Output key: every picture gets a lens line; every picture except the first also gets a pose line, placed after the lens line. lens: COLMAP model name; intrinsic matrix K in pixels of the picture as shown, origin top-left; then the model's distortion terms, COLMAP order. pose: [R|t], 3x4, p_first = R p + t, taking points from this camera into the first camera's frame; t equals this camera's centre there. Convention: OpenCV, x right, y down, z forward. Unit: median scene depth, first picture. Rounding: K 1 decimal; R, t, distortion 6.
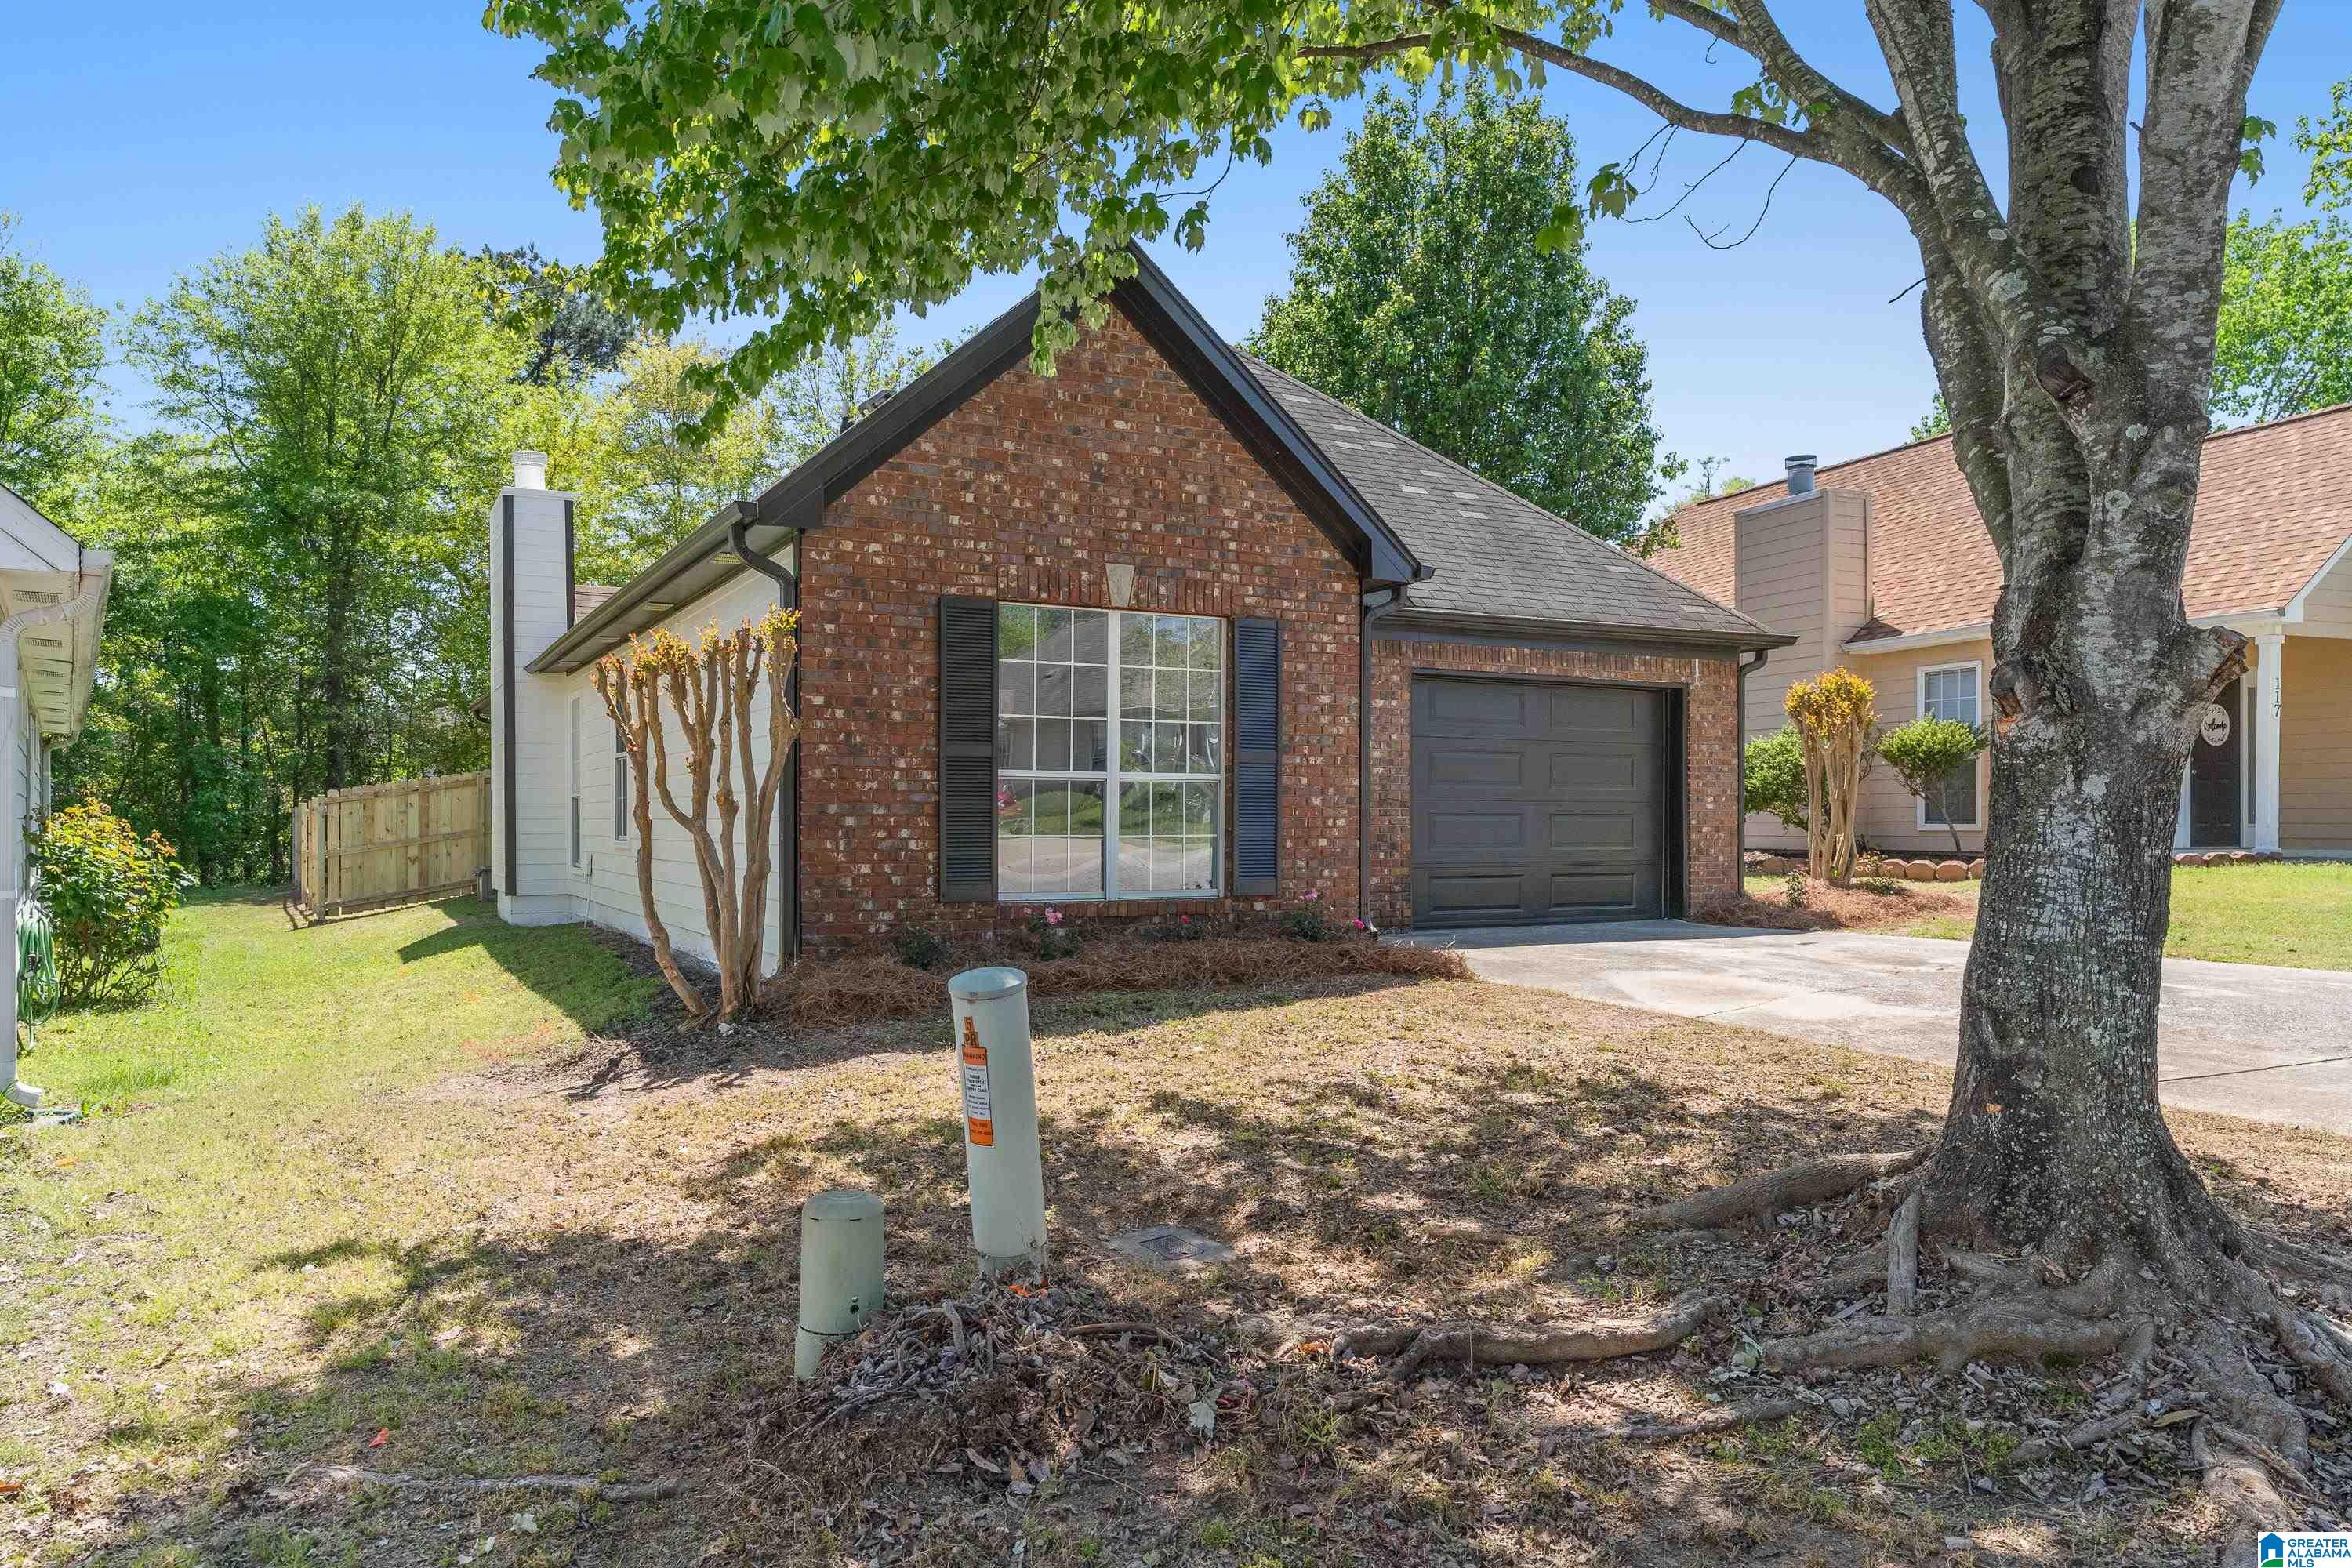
lens RADIAL K [[1555.6, 0, 1176.0], [0, 1555.6, 784.0], [0, 0, 1]] dist [-0.001227, -0.000030]
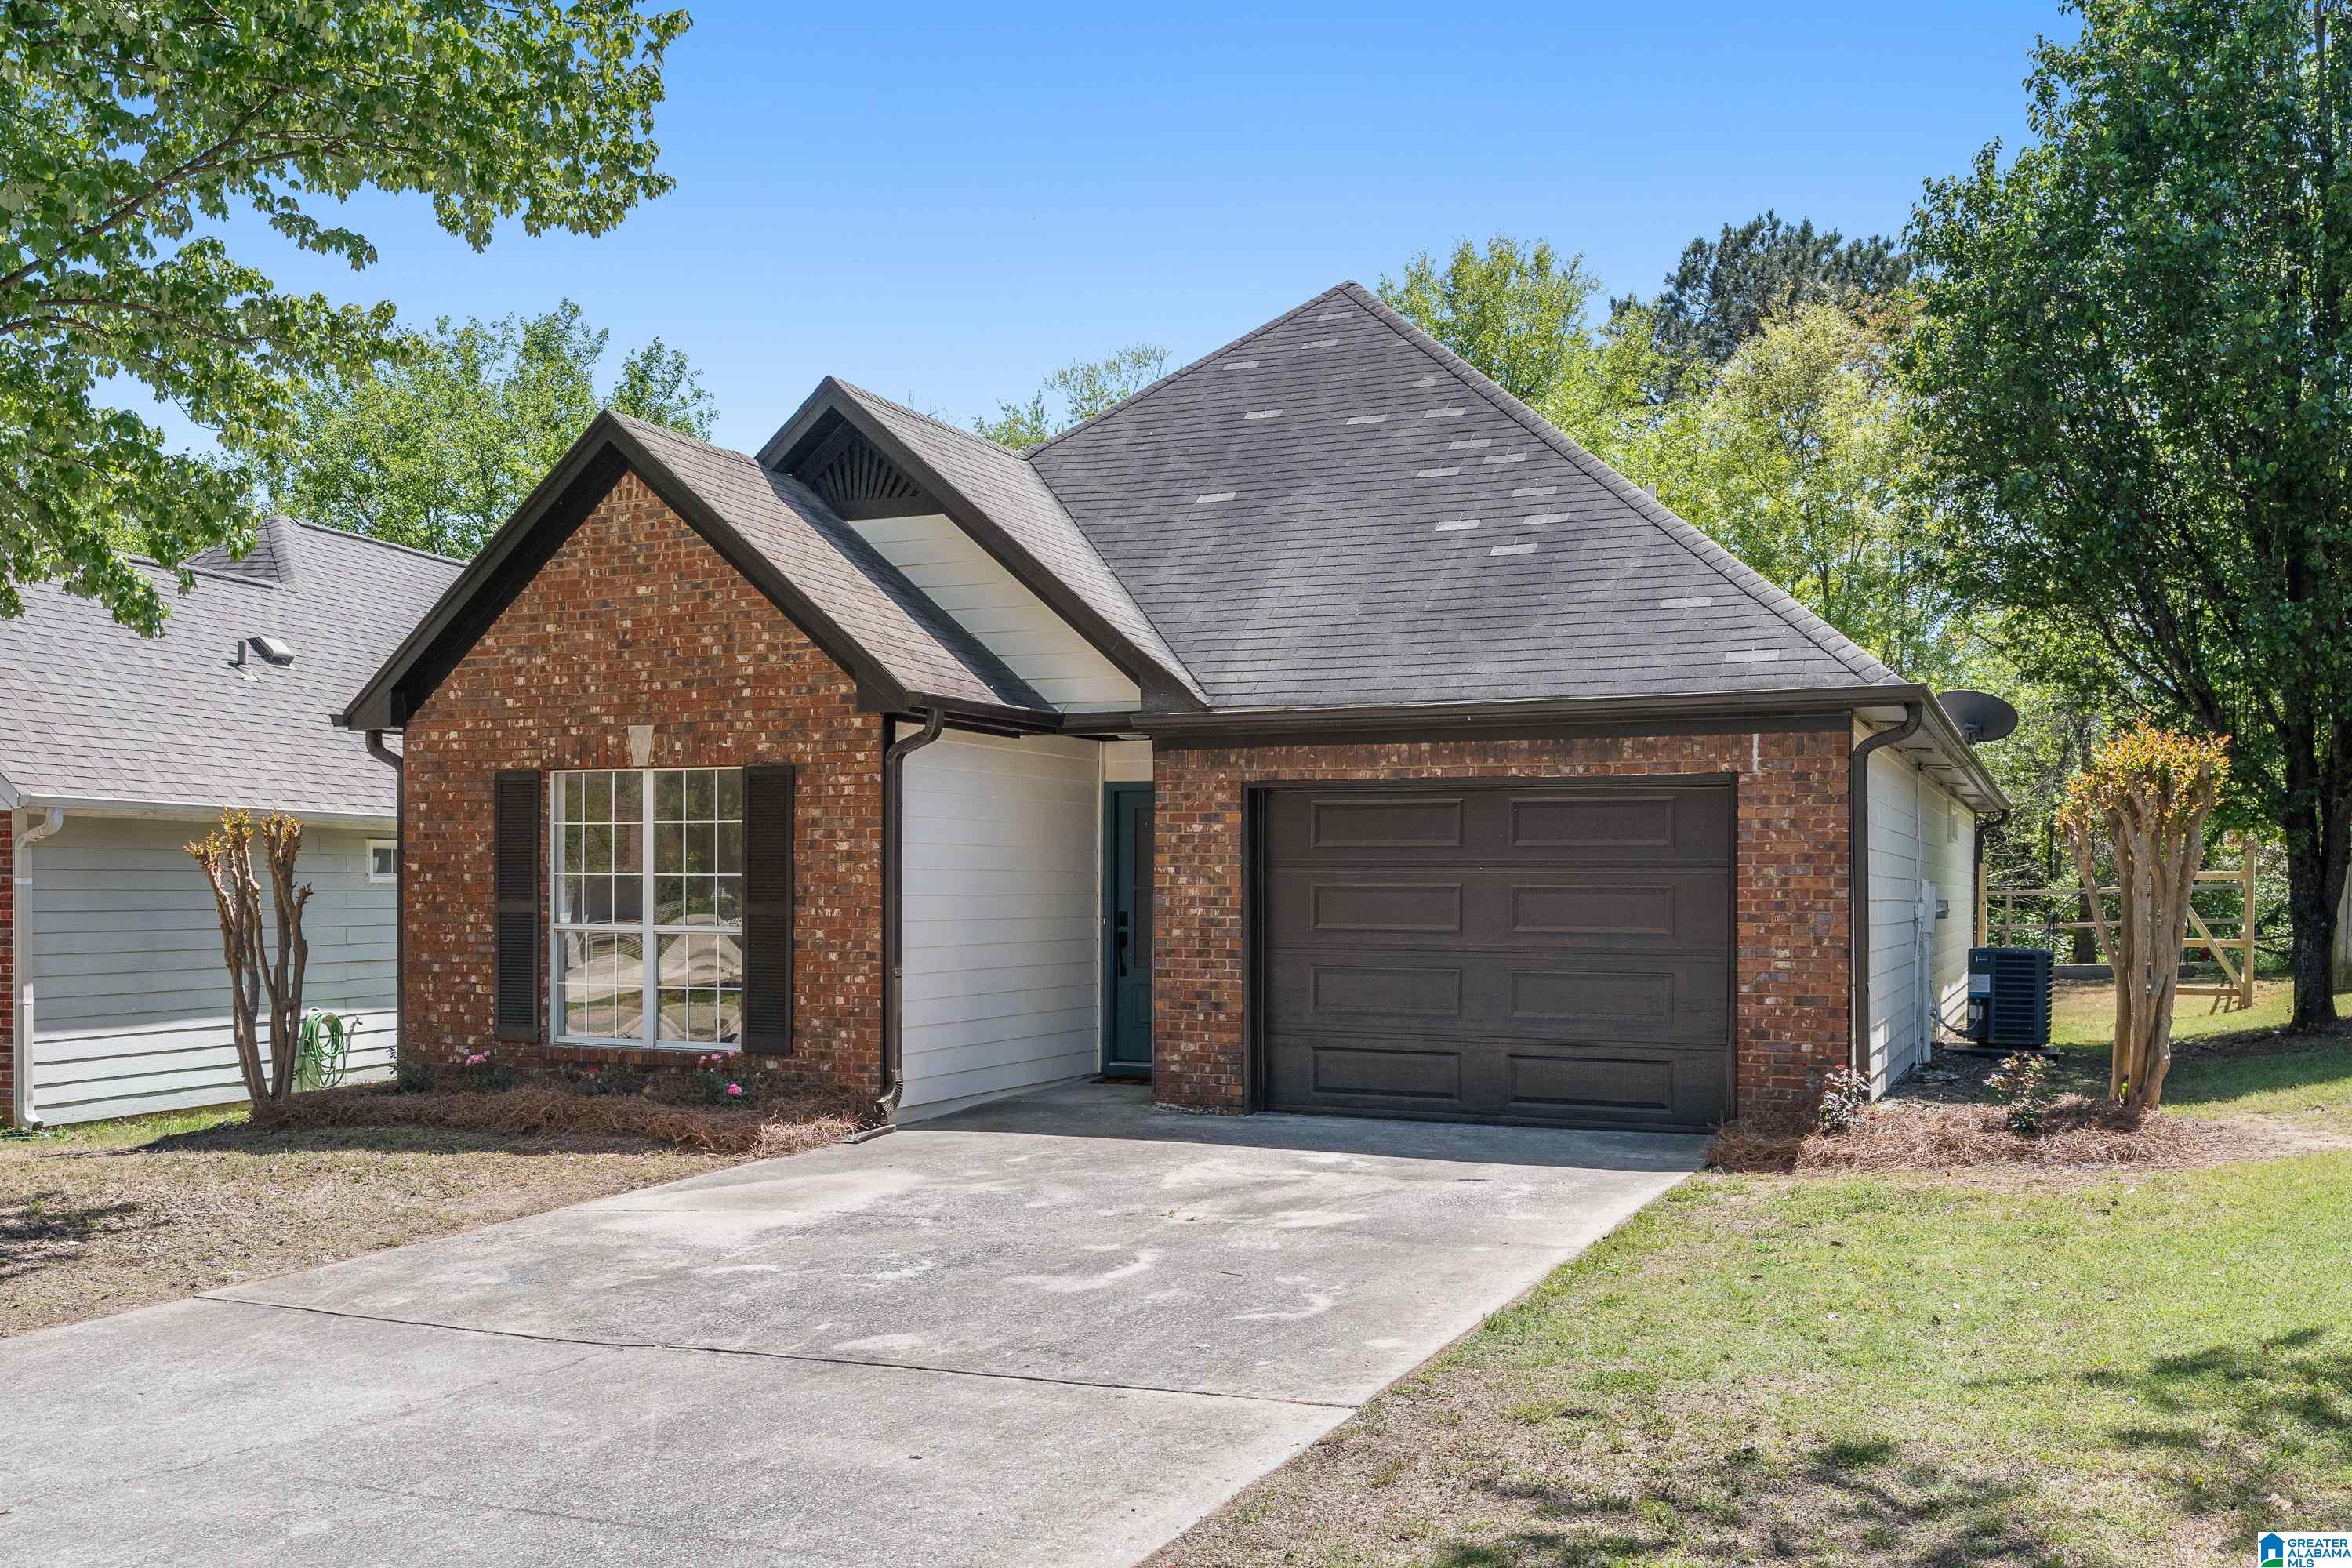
lens RADIAL K [[2069.0, 0, 1175.5], [0, 2069.0, 862.0], [0, 0, 1]] dist [-0.000182, 0.000906]
pose [[0.622212, -0.008202, -0.782806, 1.274084], [0.012576, 0.999921, -0.000481, -0.045142], [0.782748, -0.009545, 0.622266, 0.421864]]
